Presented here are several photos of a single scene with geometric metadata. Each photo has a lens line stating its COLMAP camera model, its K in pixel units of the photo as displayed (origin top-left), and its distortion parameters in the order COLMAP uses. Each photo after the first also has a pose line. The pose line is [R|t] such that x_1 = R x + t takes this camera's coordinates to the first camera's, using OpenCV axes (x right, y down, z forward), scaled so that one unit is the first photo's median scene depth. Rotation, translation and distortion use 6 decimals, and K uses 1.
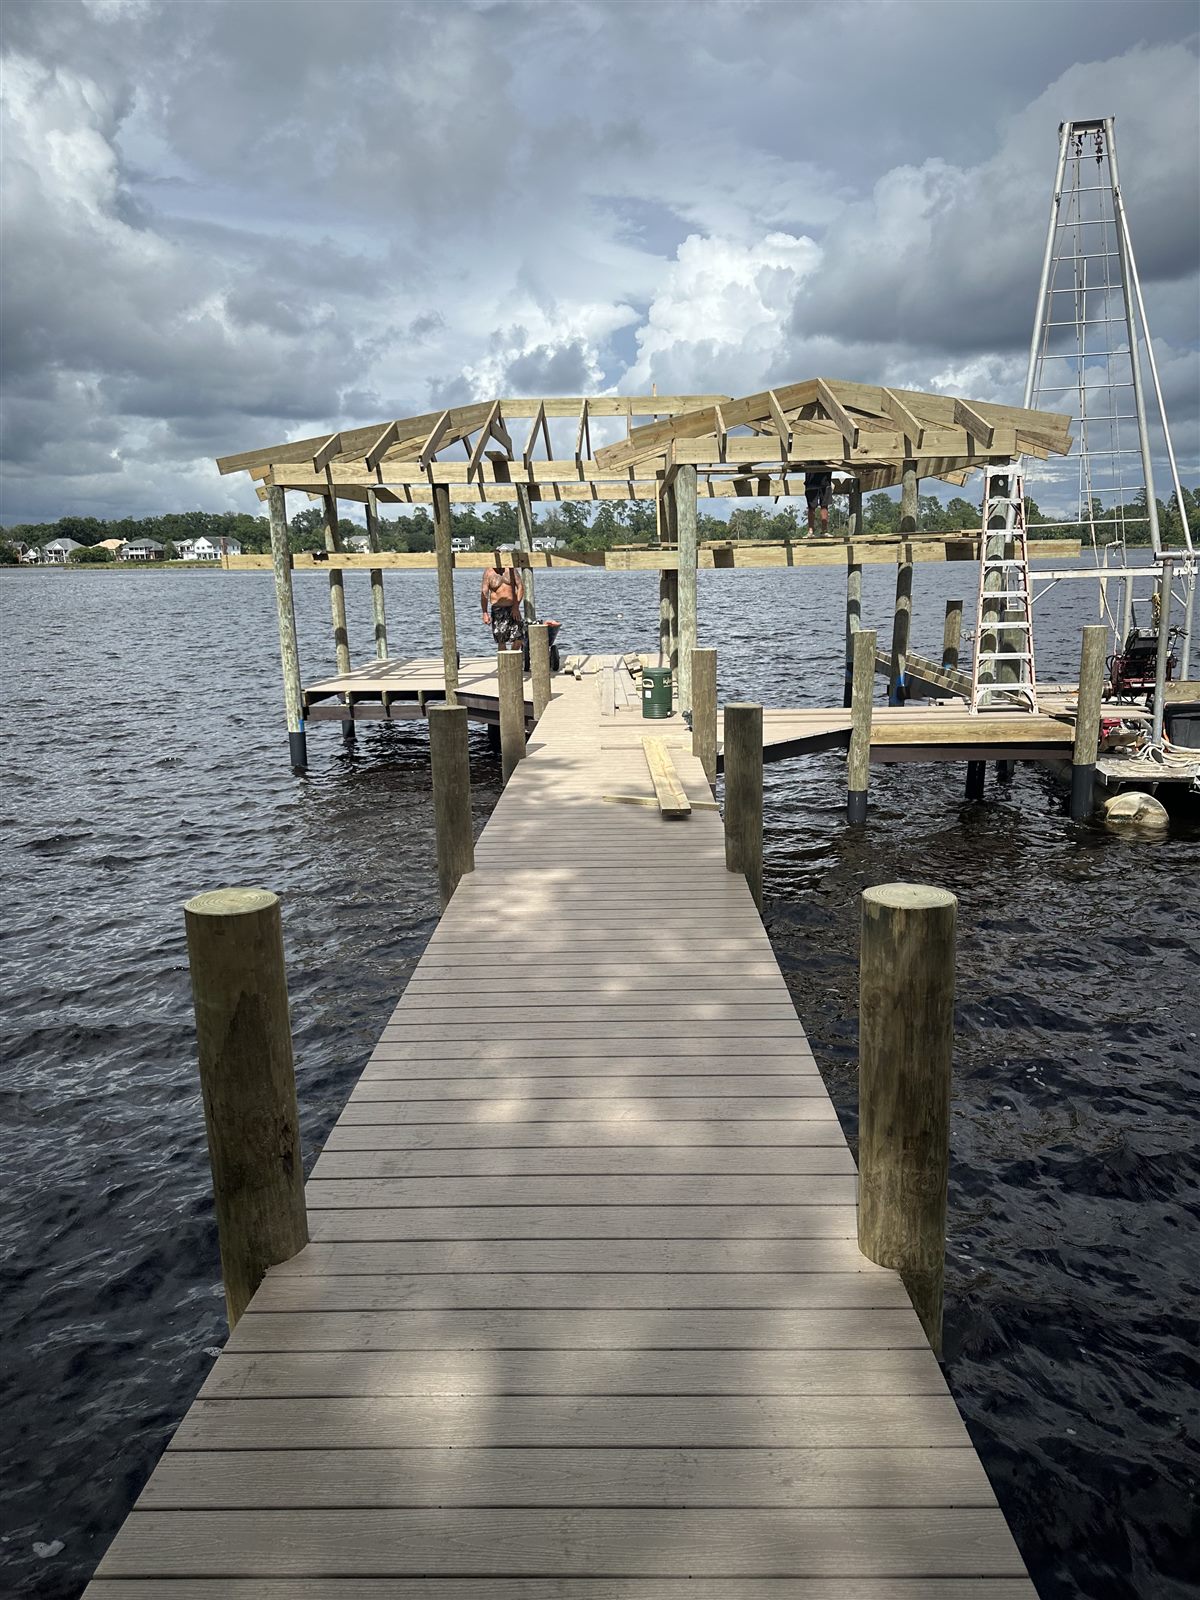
lens RADIAL K [[1192.4, 0, 601.9], [0, 1192.4, 824.0], [0, 0, 1]] dist [0.052128, -0.045084]
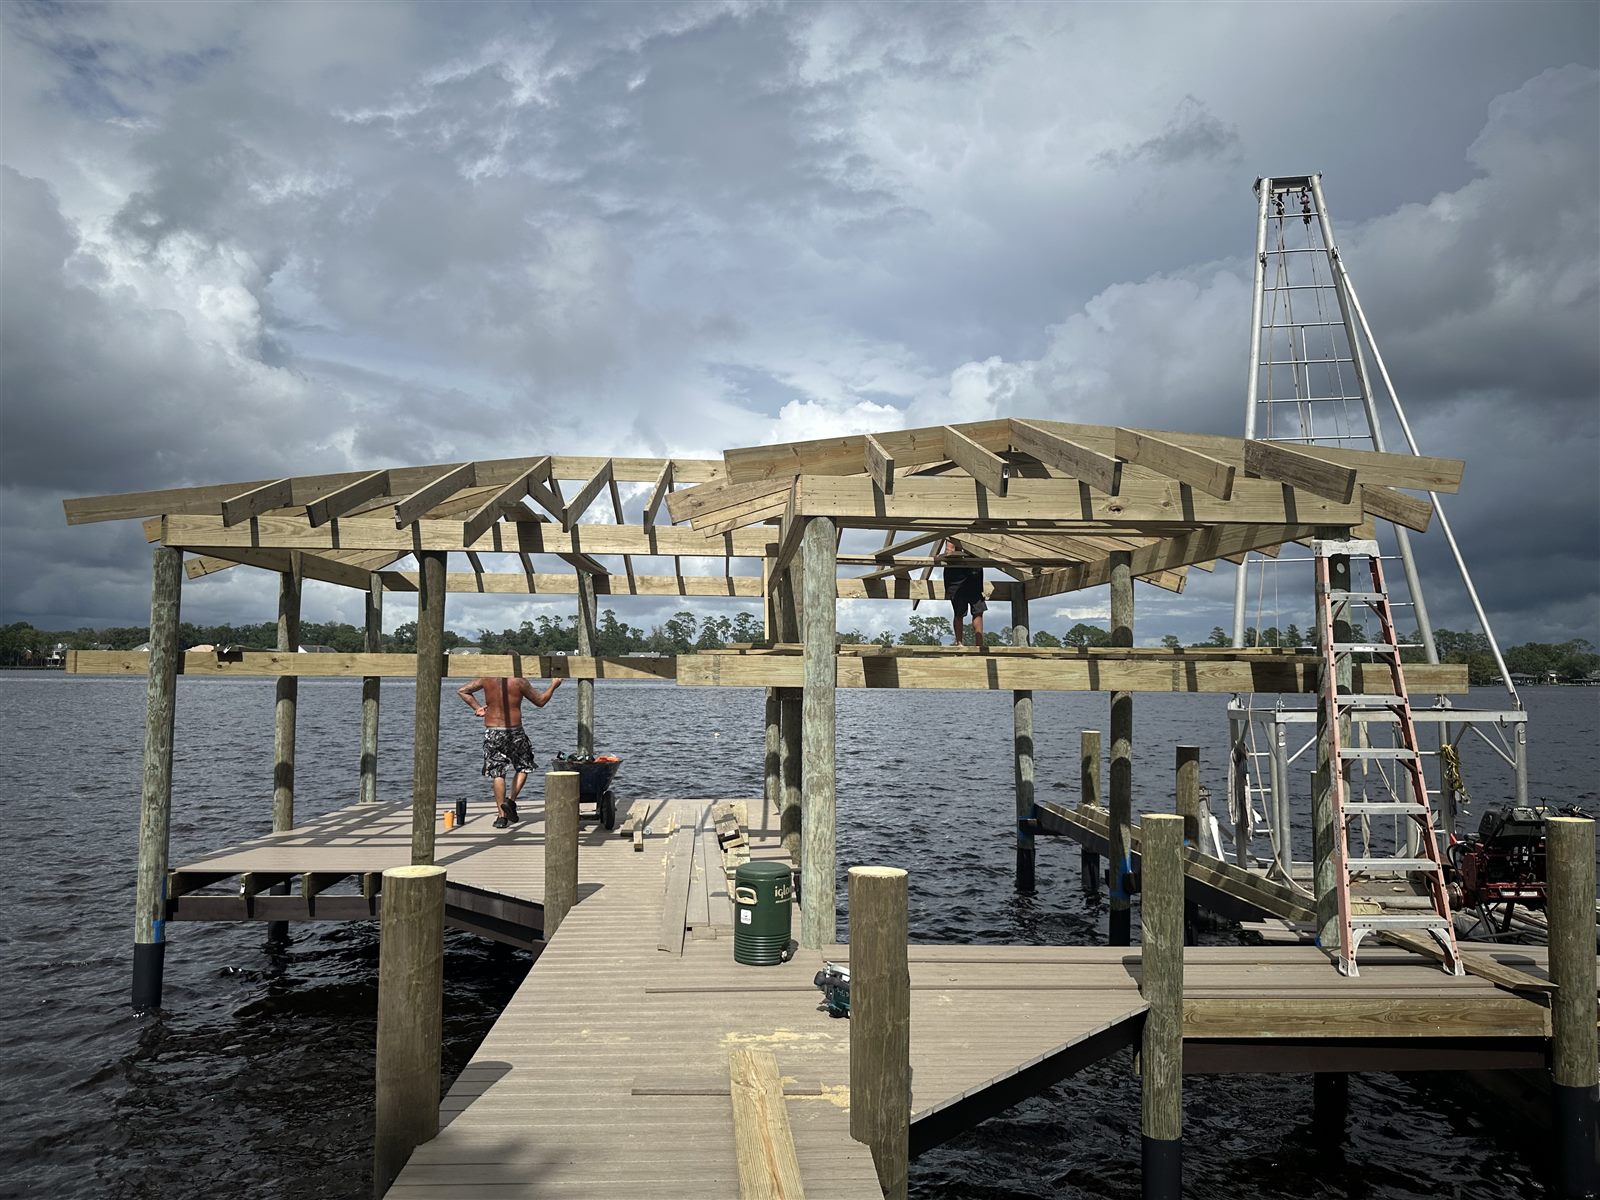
lens RADIAL K [[1103.5, 0, 806.1], [0, 1103.5, 606.3], [0, 0, 1]] dist [0.079970, -0.004715]
pose [[0.995278, 0.035246, 0.090436, 0.011802], [-0.008609, 0.960123, -0.279447, -0.079480], [-0.096679, 0.277349, 0.955893, 0.370464]]
